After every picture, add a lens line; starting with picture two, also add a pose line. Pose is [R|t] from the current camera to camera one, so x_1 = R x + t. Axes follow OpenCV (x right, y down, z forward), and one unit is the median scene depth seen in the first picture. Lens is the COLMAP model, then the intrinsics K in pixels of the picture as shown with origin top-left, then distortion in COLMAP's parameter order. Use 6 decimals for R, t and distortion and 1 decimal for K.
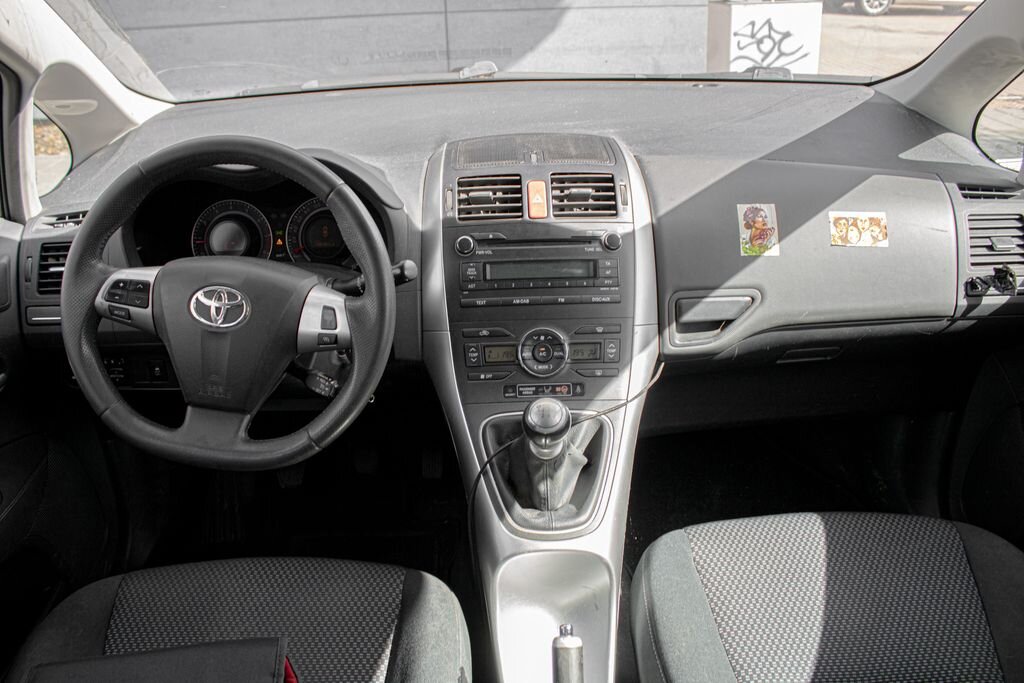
lens RADIAL K [[872.3, 0, 512.0], [0, 872.3, 341.5], [0, 0, 1]] dist [-0.160360, 0.136649]
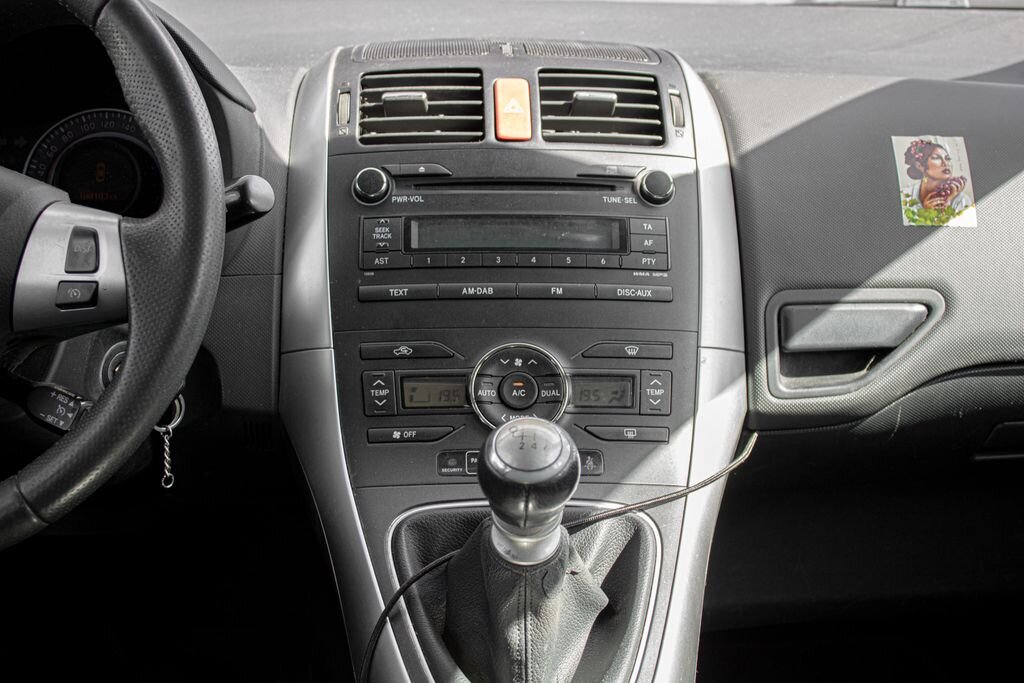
lens RADIAL K [[1459.3, 0, 512.0], [0, 1459.3, 341.5], [0, 0, 1]] dist [-0.046552, 0.045387]
pose [[0.998930, 0.025395, 0.038658, -0.001653], [-0.016694, 0.977407, -0.210705, 0.158028], [-0.043135, 0.209834, 0.976785, 0.171121]]
